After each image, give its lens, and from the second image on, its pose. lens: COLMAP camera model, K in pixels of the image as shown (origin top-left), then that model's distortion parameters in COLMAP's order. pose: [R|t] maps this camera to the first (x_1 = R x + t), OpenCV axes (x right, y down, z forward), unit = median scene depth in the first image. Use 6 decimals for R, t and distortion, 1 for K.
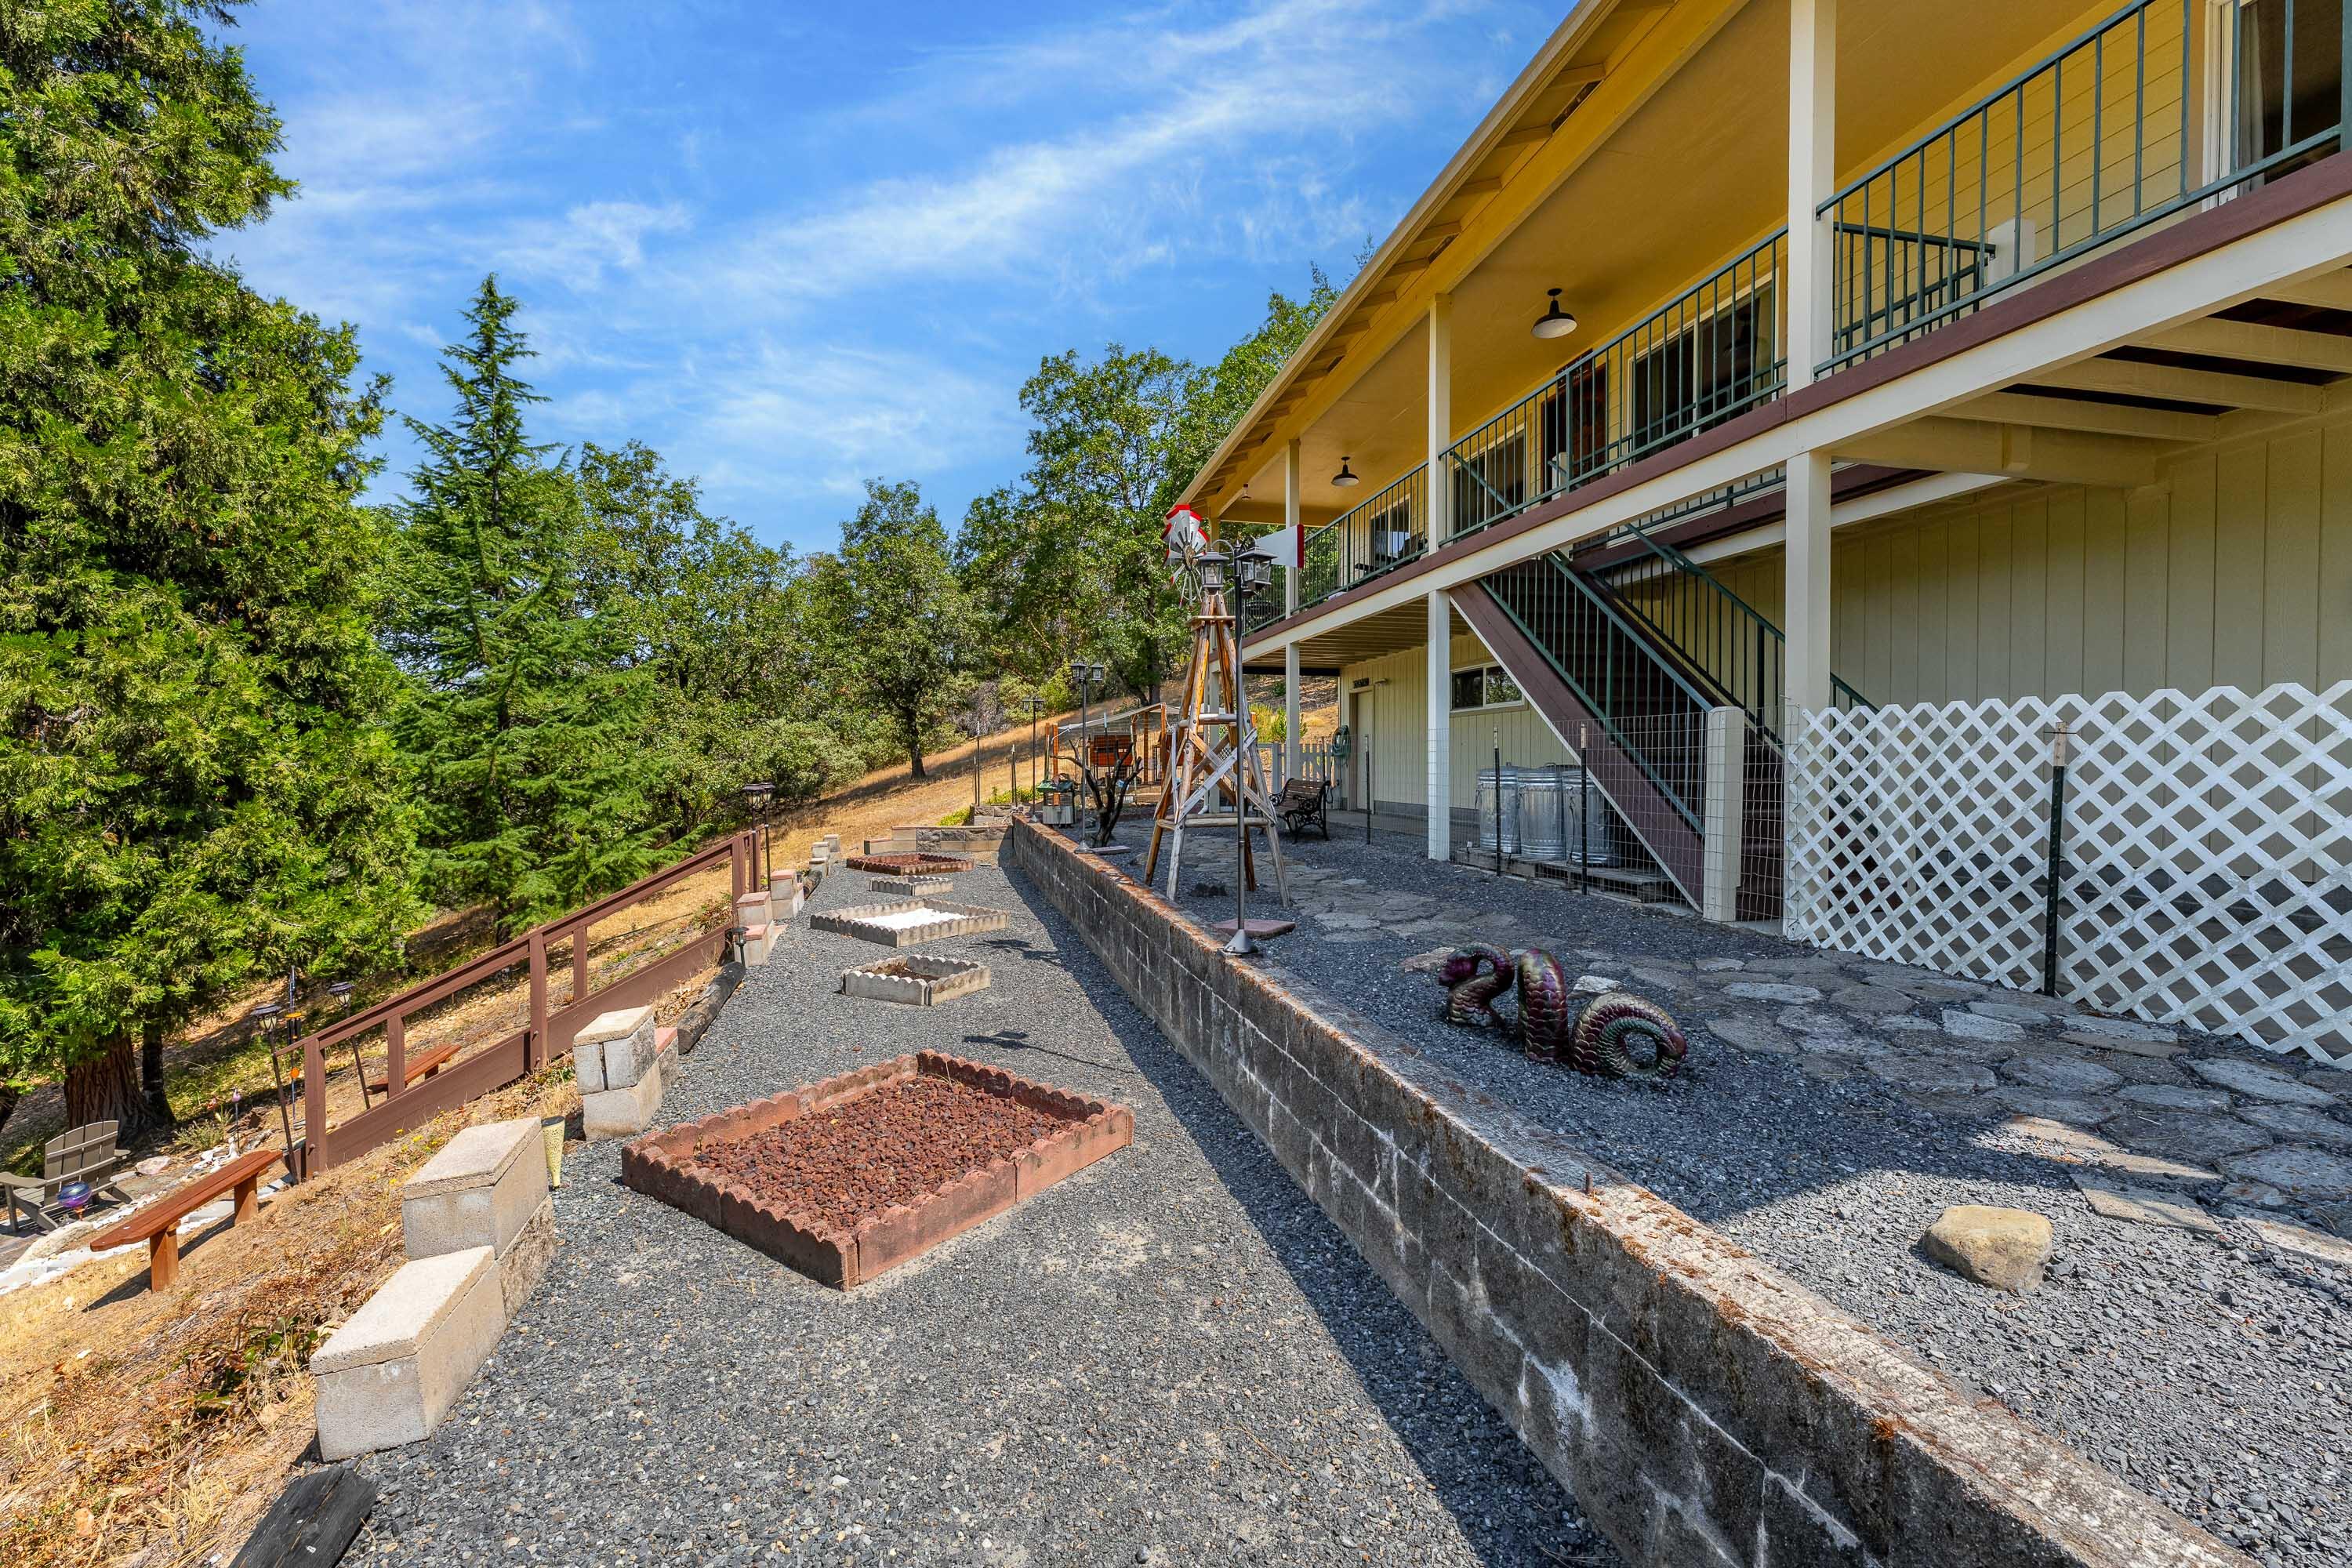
lens RADIAL K [[935.8, 0, 1176.0], [0, 935.8, 784.0], [0, 0, 1]] dist [-0.002339, -0.000228]
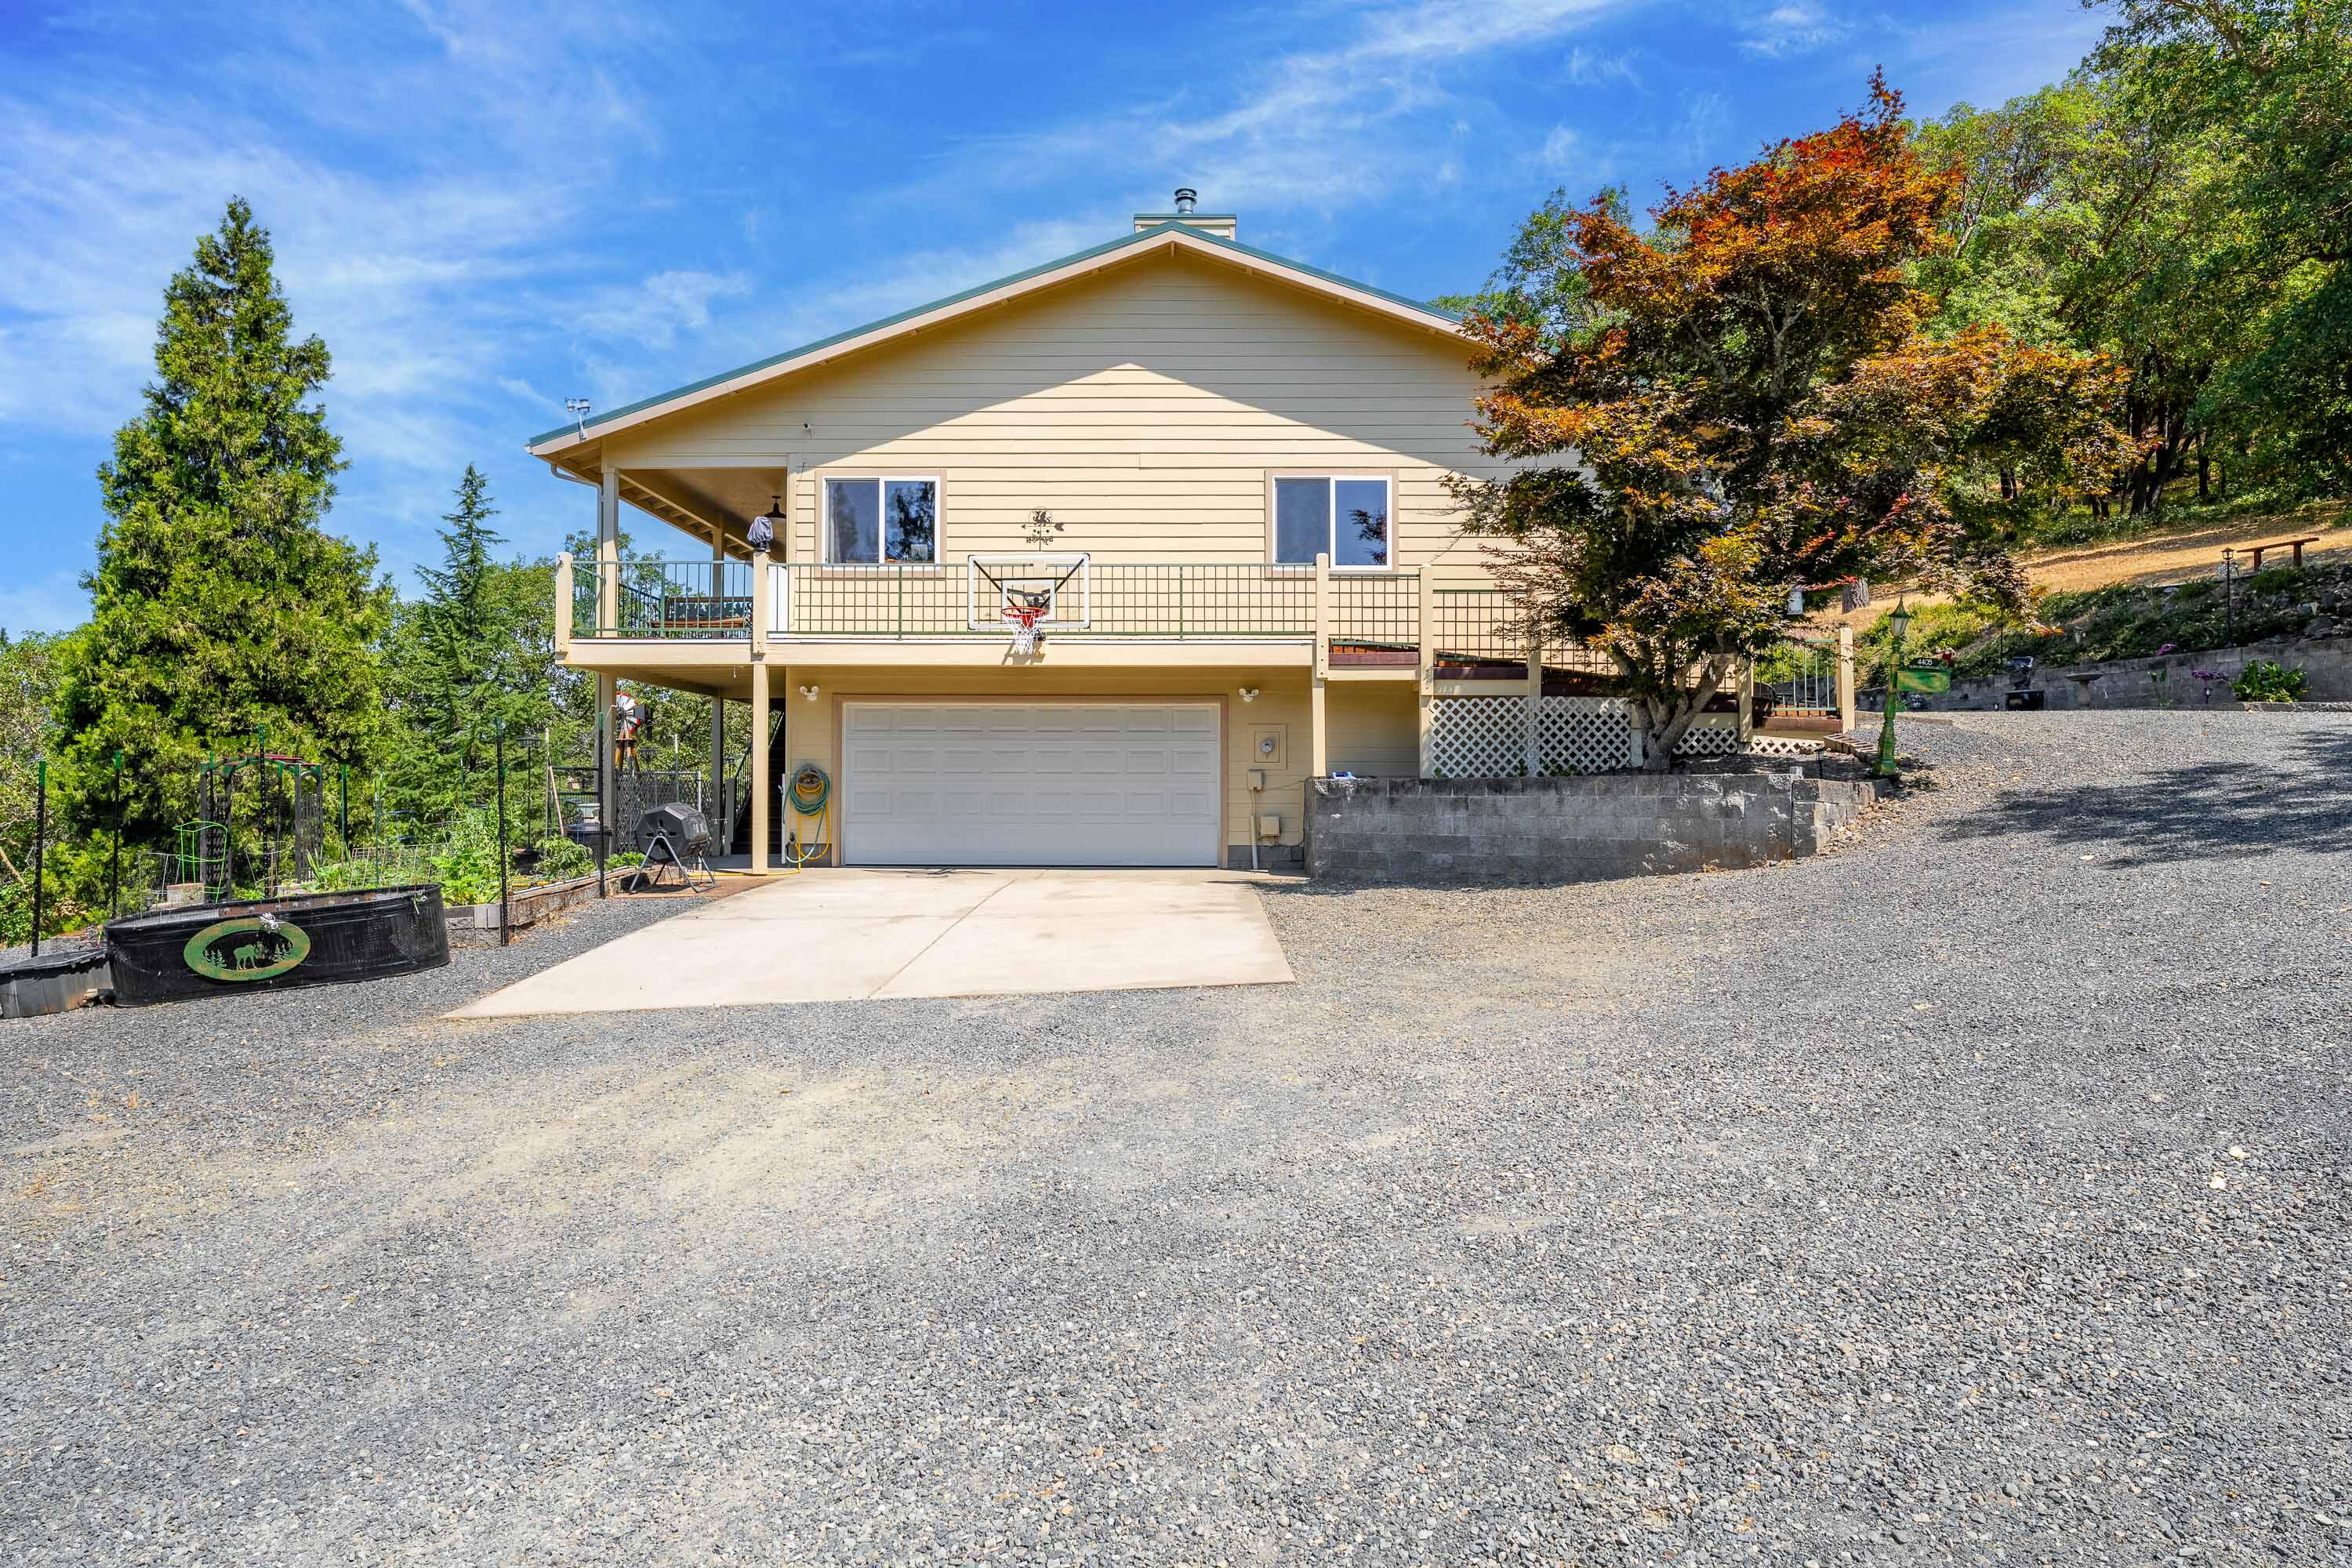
lens RADIAL K [[1360.0, 0, 1176.0], [0, 1360.0, 784.0], [0, 0, 1]] dist [-0.002604, -0.001030]
pose [[0.970257, 0.001506, -0.242072, 0.866163], [-0.009793, 0.999406, -0.033034, 0.016831], [0.241878, 0.034422, 0.969696, -0.790868]]
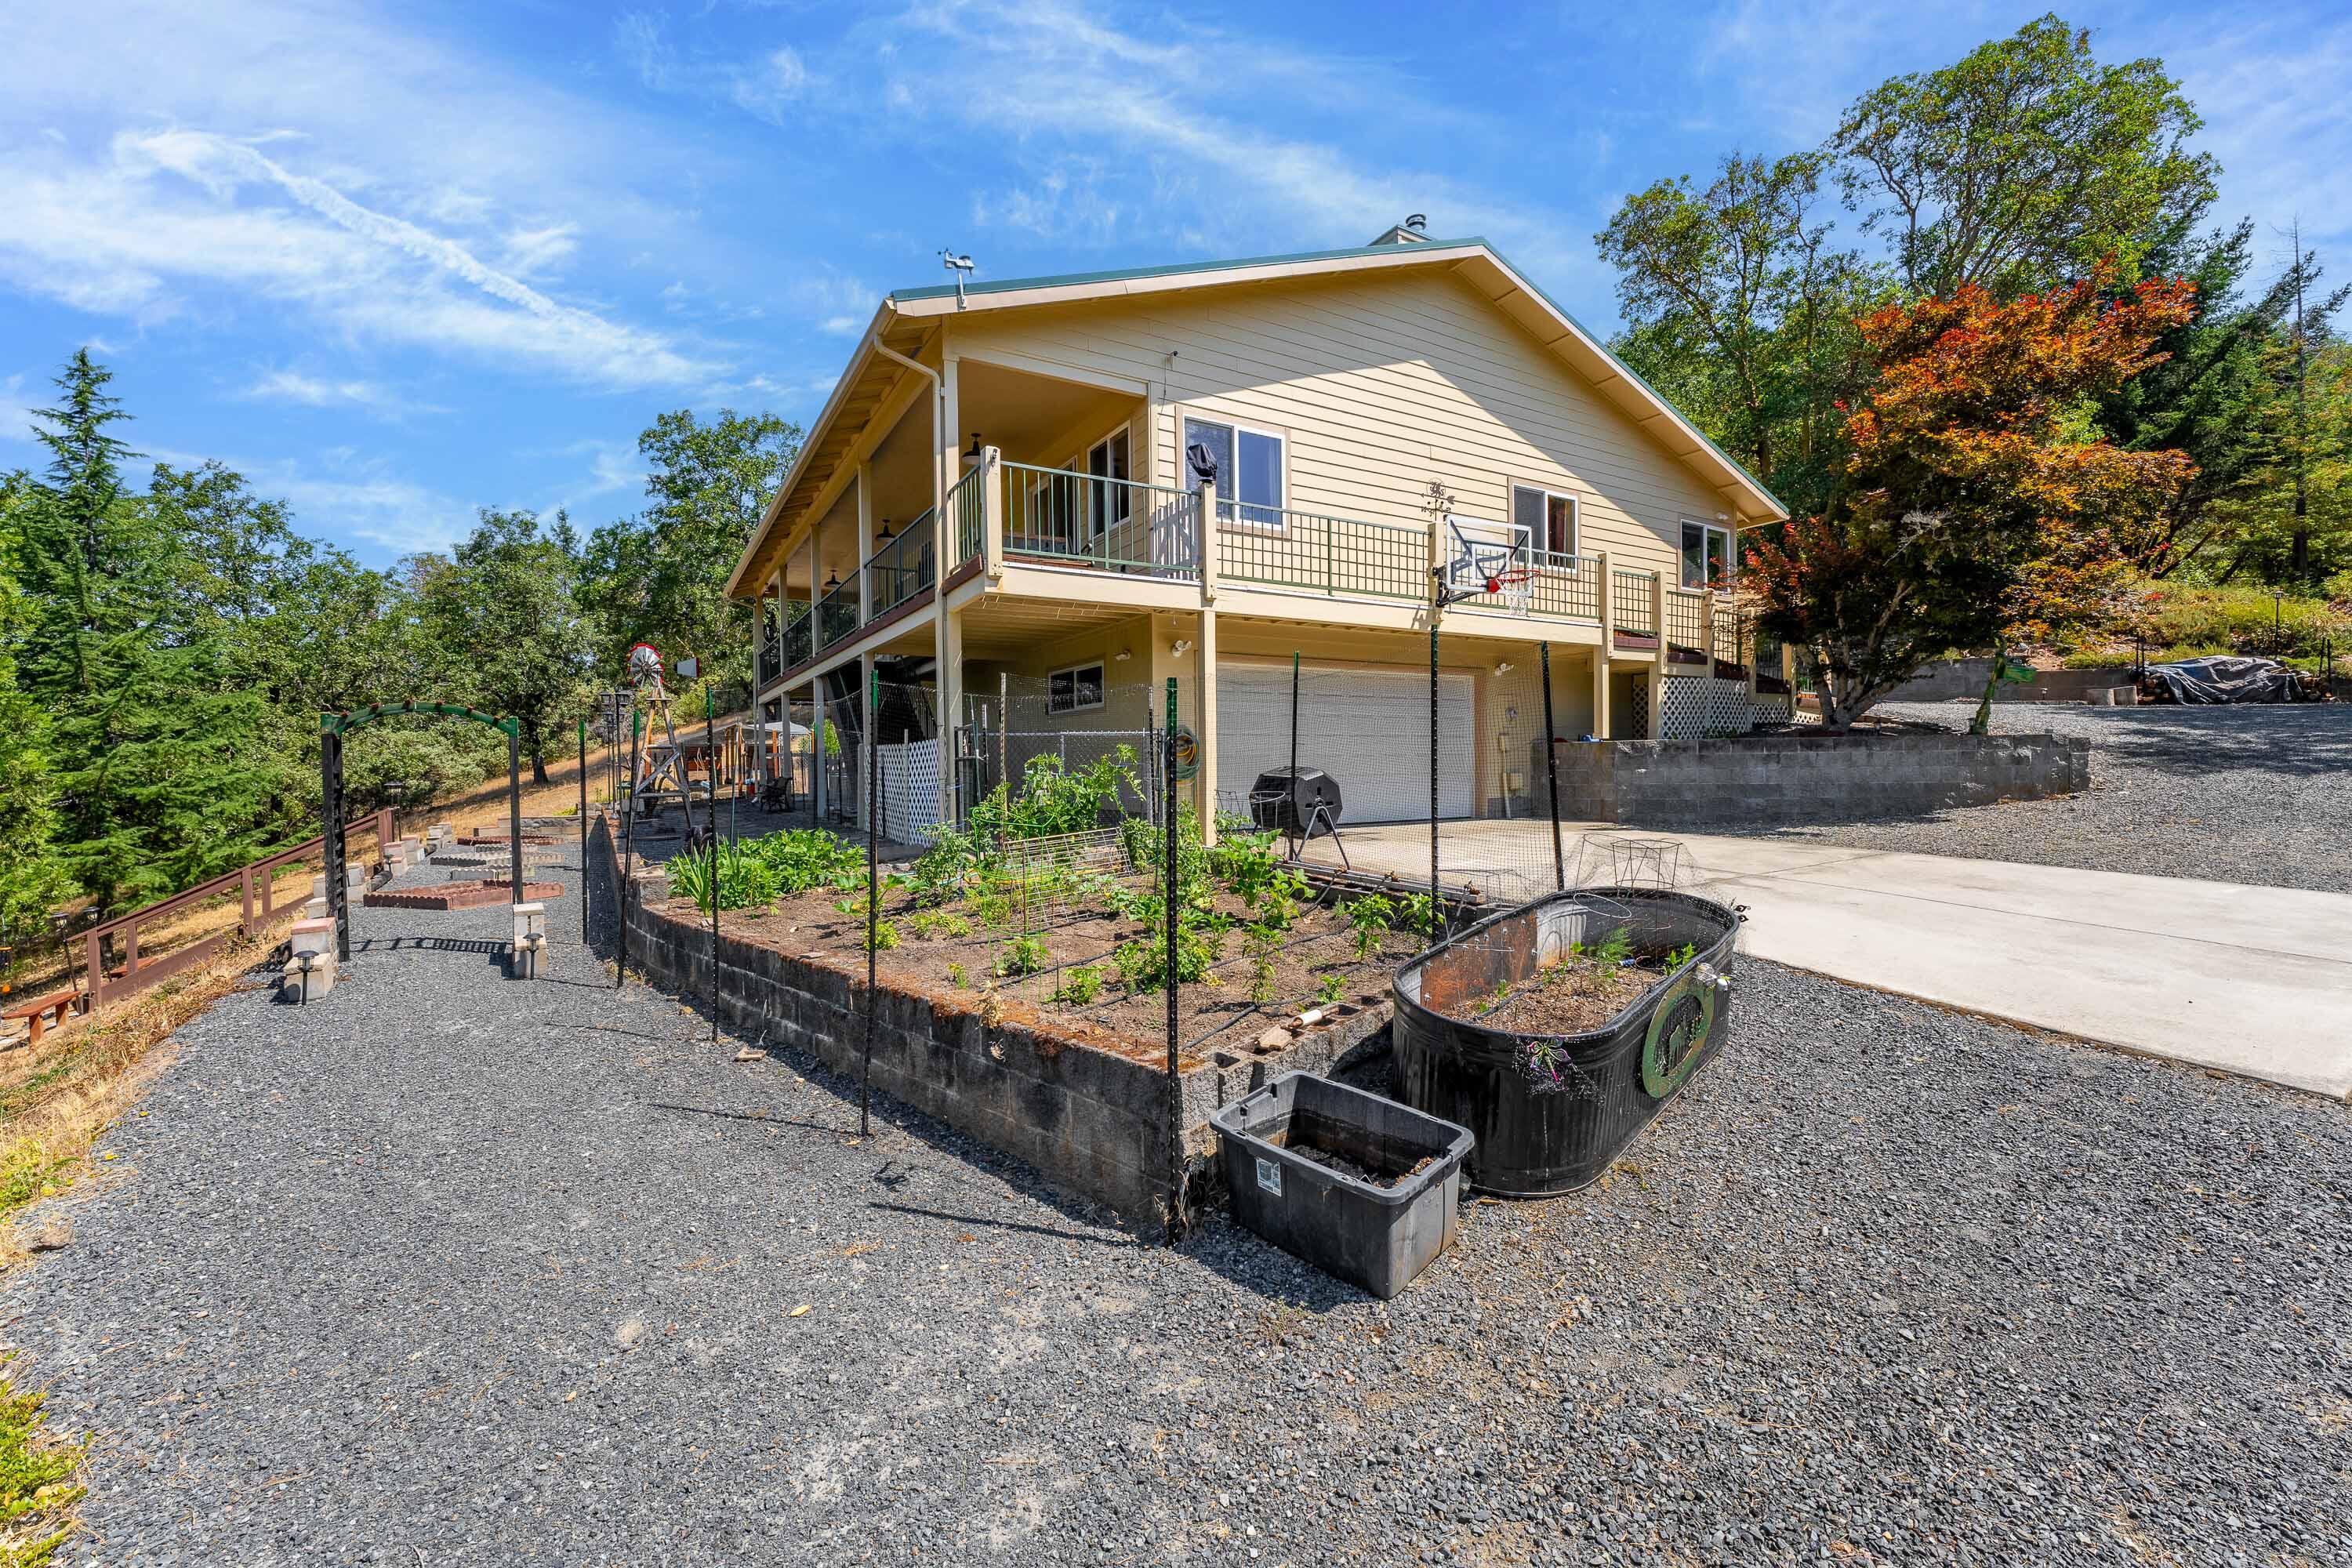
lens RADIAL K [[935.8, 0, 1176.0], [0, 935.8, 784.0], [0, 0, 1]] dist [-0.002339, -0.000228]
pose [[0.952219, -0.015358, 0.305028, 0.188398], [0.016256, 0.999868, -0.000402, 0.012391], [-0.304982, 0.005341, 0.952343, -0.503308]]
